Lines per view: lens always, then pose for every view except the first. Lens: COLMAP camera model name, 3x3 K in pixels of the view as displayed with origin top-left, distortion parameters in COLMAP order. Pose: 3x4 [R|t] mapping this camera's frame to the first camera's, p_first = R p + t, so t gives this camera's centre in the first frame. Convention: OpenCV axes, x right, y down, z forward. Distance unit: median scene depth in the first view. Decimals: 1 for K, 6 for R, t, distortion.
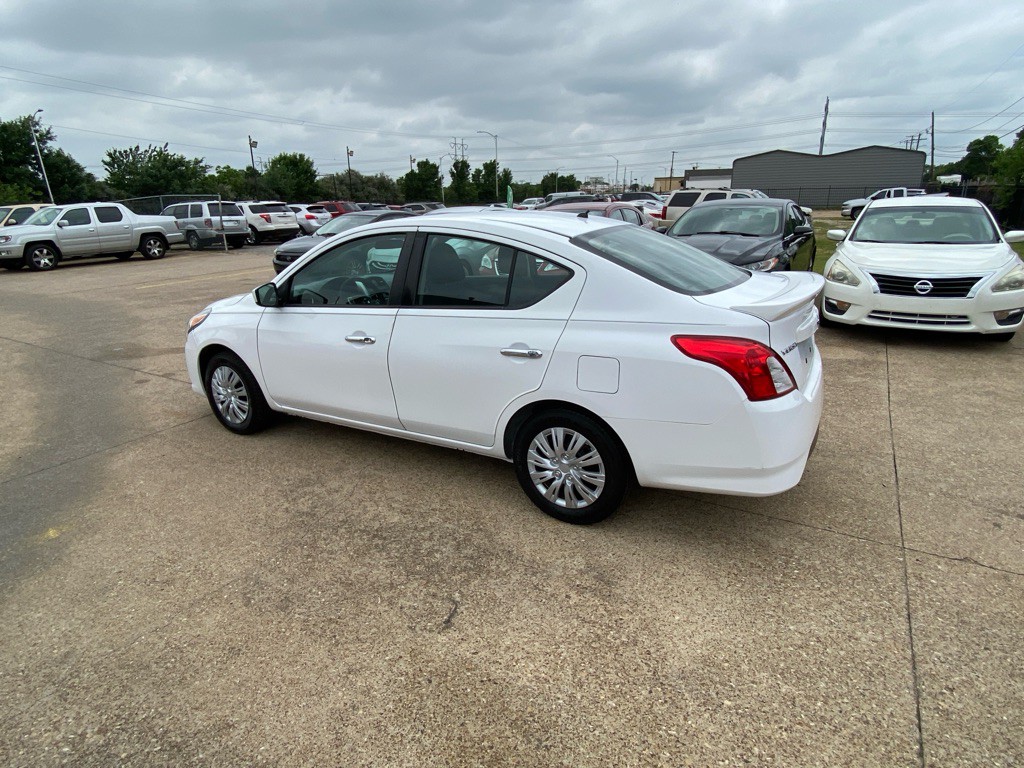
lens RADIAL K [[575.4, 0, 511.5], [0, 575.4, 380.3], [0, 0, 1]] dist [0.021152, -0.023610]
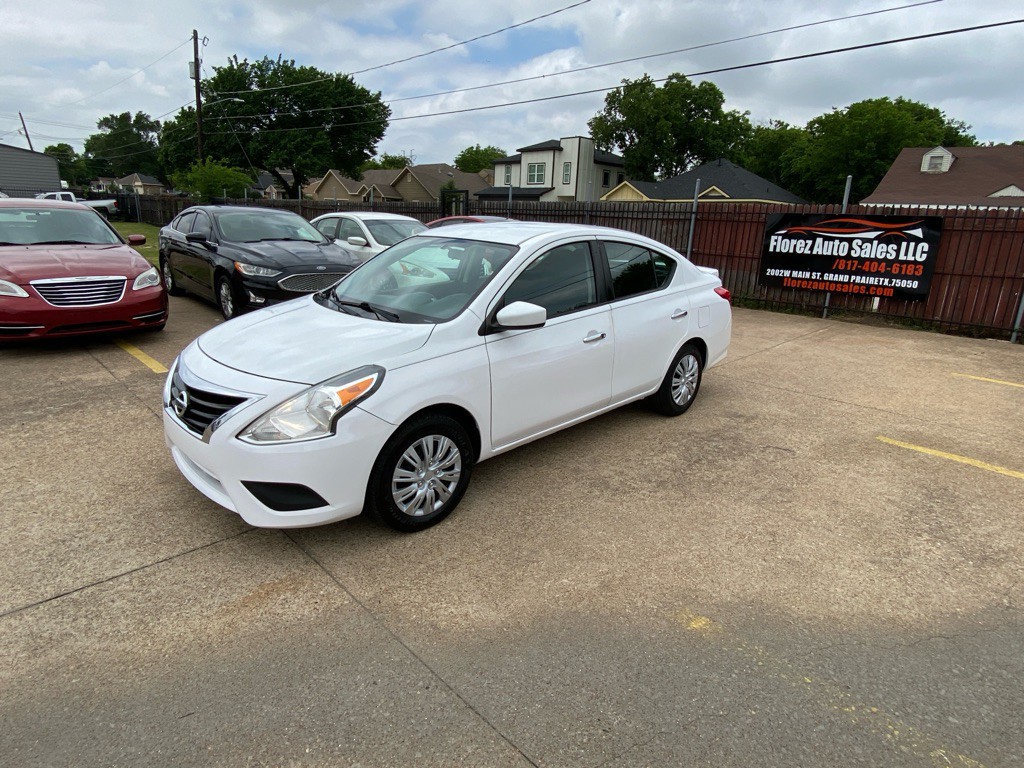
lens RADIAL K [[573.7, 0, 505.0], [0, 573.7, 380.2], [0, 0, 1]] dist [0.015810, -0.019347]
pose [[0.249804, -0.242358, 0.937476, -0.276459], [0.248889, 0.951712, 0.179718, -0.047652], [-0.935763, 0.188433, 0.298061, 0.172336]]
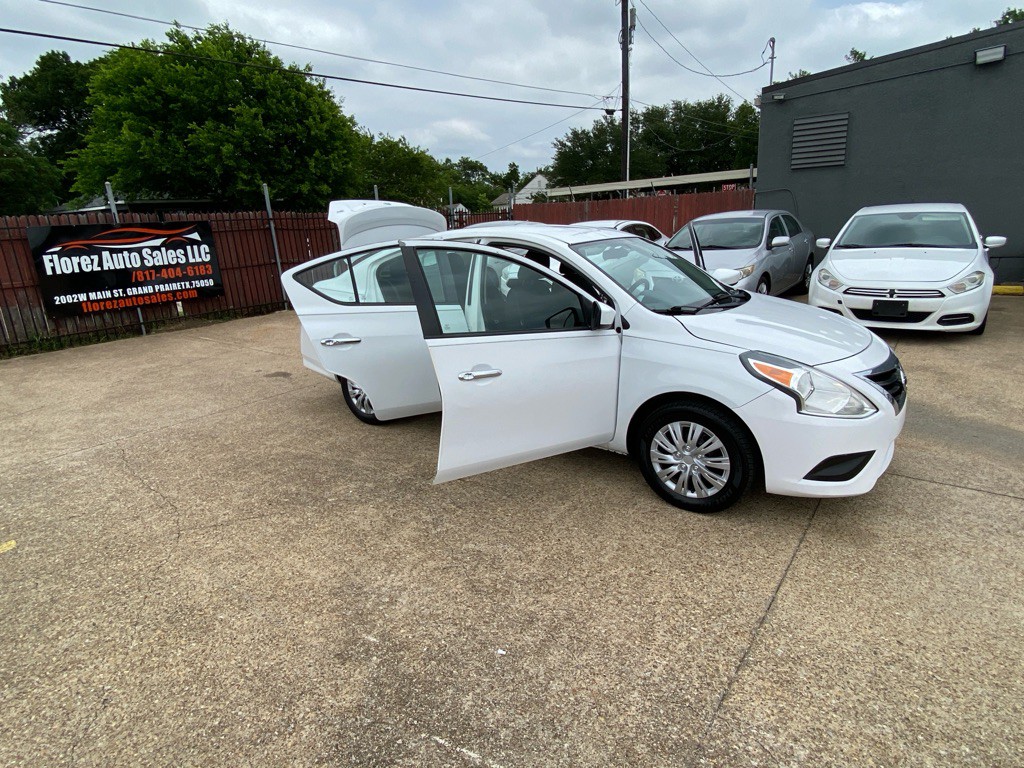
lens RADIAL K [[573.3, 0, 511.2], [0, 573.3, 382.2], [0, 0, 1]] dist [0.022327, -0.023711]
pose [[-0.992947, 0.031244, 0.114369, -0.035322], [0.088490, 0.837307, 0.539524, -0.147777], [-0.078905, 0.545839, -0.834167, 0.483612]]
